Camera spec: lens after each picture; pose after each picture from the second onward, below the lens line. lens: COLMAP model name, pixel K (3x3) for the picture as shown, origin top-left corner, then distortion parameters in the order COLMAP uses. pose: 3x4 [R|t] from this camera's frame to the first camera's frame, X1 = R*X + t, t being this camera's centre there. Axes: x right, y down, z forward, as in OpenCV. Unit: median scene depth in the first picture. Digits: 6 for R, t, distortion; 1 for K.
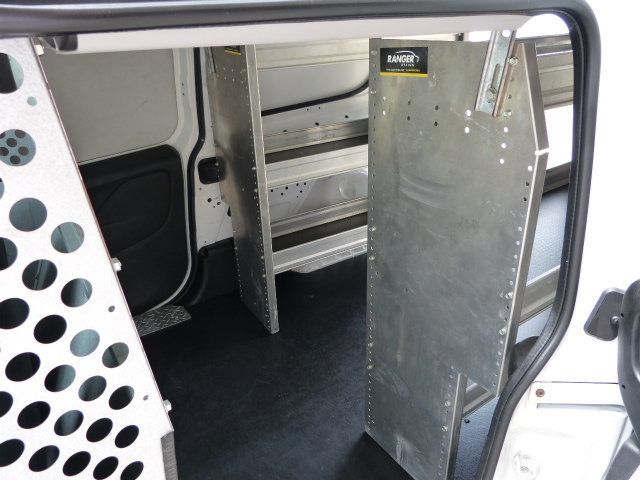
lens RADIAL K [[477.3, 0, 320.6], [0, 477.3, 240.4], [0, 0, 1]] dist [-0.029616, 0.020475]
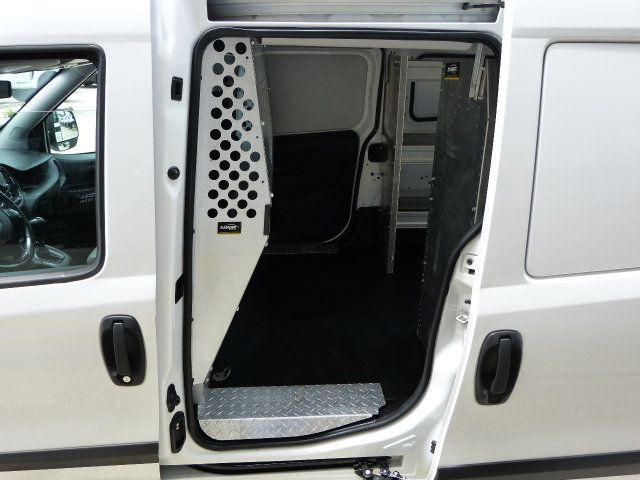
lens RADIAL K [[477.3, 0, 319.0], [0, 477.3, 239.7], [0, 0, 1]] dist [-0.029616, 0.020475]
pose [[0.874464, 0.215421, -0.434633, 0.305181], [-0.243315, 0.969907, -0.008816, 0.167014], [0.419654, 0.113461, 0.900565, -0.322719]]
